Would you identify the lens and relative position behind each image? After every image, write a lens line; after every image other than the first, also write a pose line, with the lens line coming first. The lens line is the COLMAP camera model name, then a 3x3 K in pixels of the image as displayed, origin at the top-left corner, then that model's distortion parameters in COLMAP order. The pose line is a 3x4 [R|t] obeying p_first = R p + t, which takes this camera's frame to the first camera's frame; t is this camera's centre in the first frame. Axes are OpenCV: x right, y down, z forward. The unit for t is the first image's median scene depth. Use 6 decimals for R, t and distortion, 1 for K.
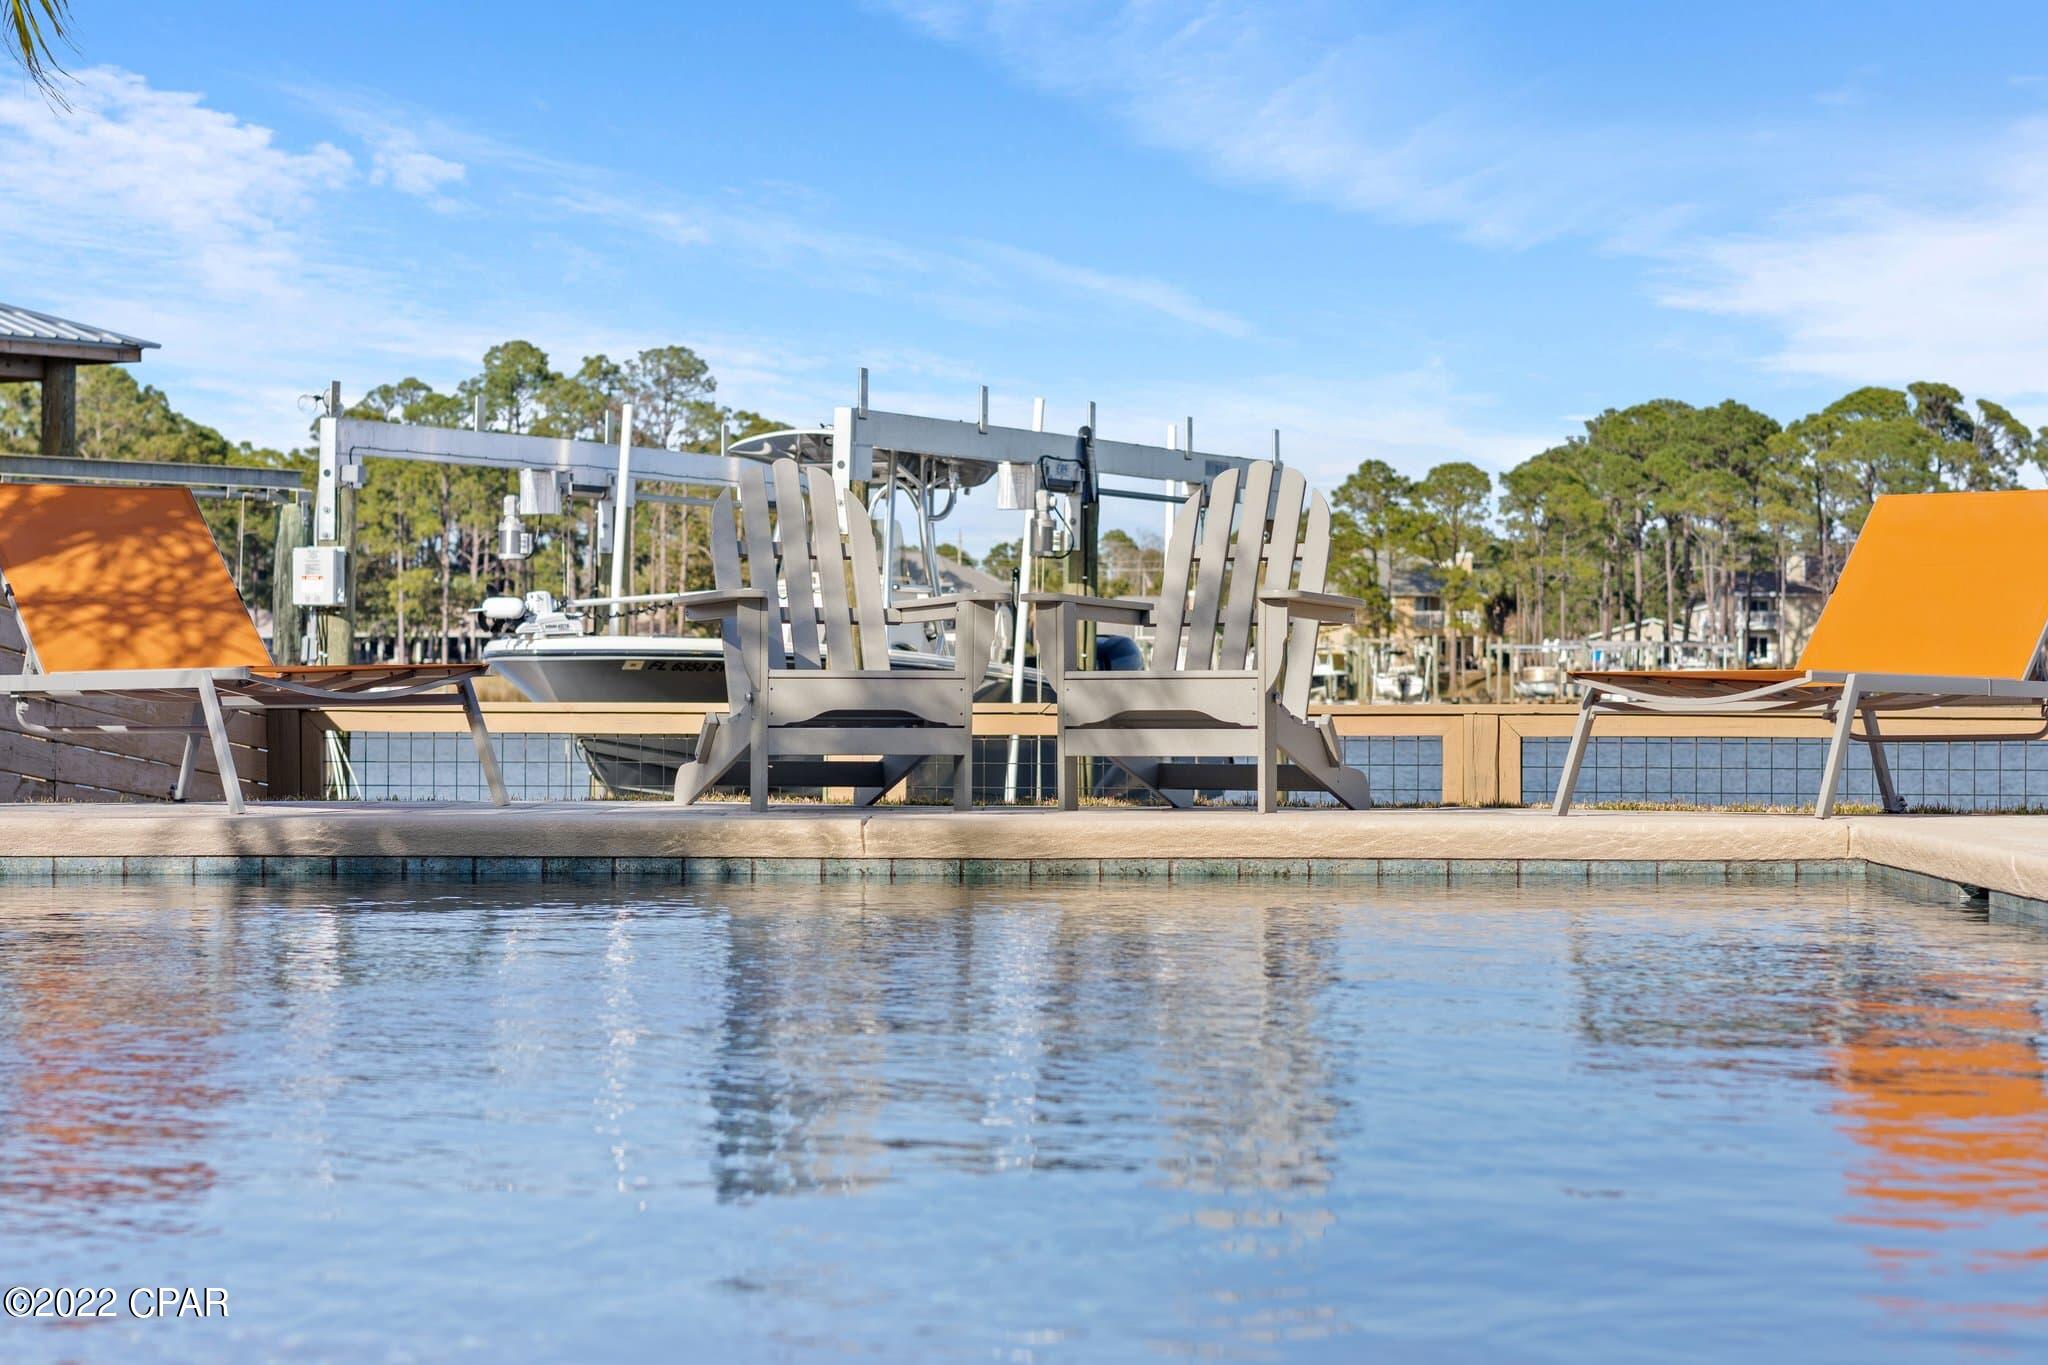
lens RADIAL K [[4969.4, 0, 1024.2], [0, 4969.4, 682.7], [0, 0, 1]] dist [-0.012661, 0.000000]
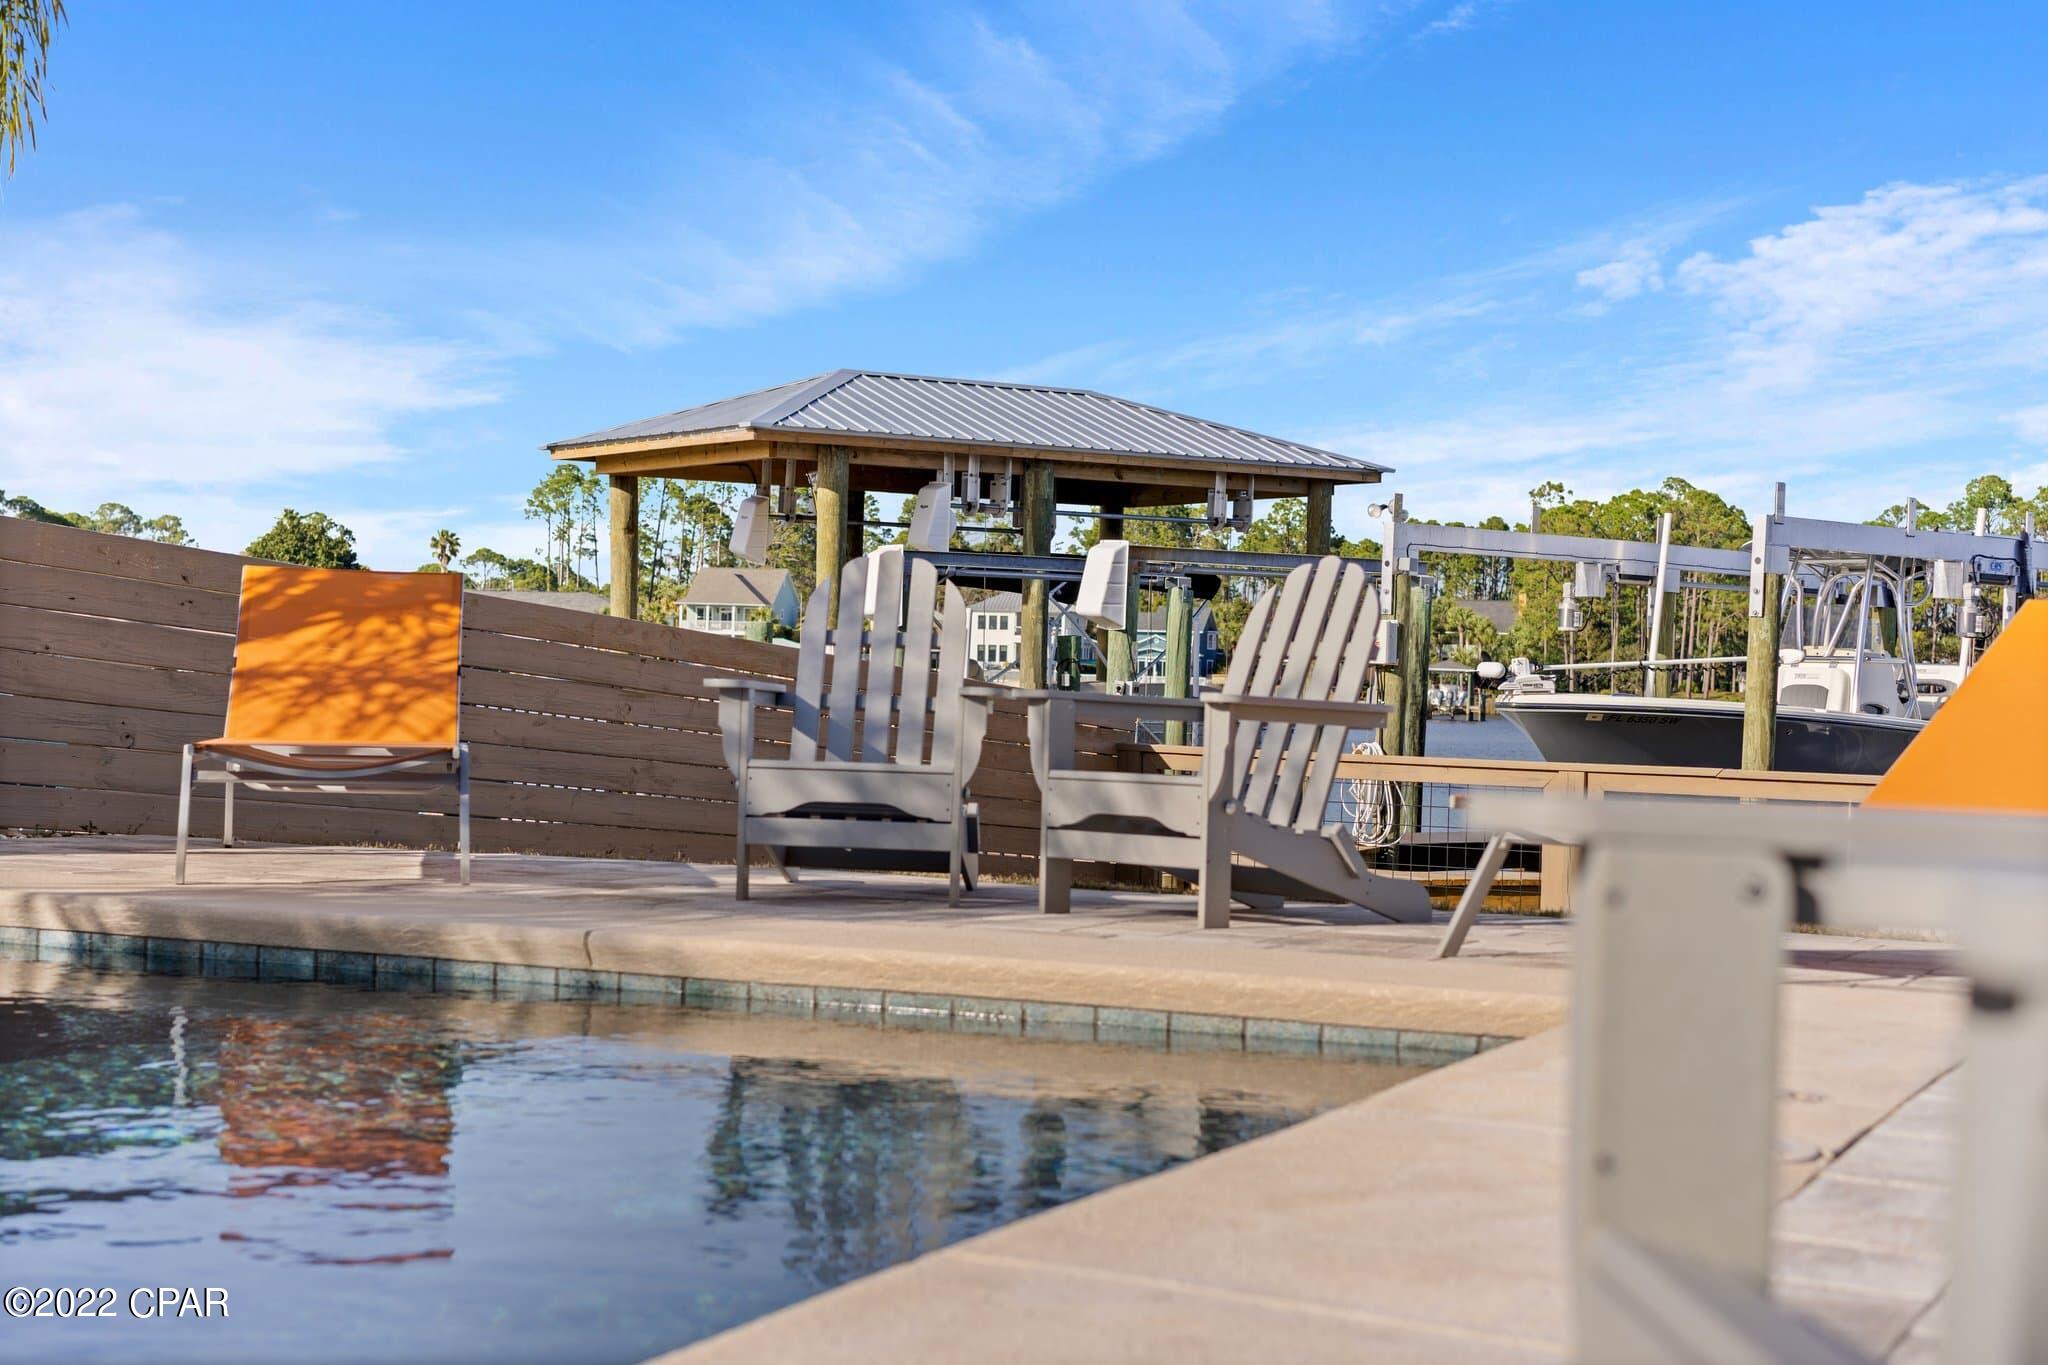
lens RADIAL K [[3198.4, 0, 1023.5], [0, 3198.4, 680.1], [0, 0, 1]] dist [0.005916, 0.000000]
pose [[0.914248, 0.023837, -0.404454, 0.114241], [-0.026136, 0.999658, -0.000164, -0.008747], [0.404312, 0.010721, 0.914558, 0.188620]]
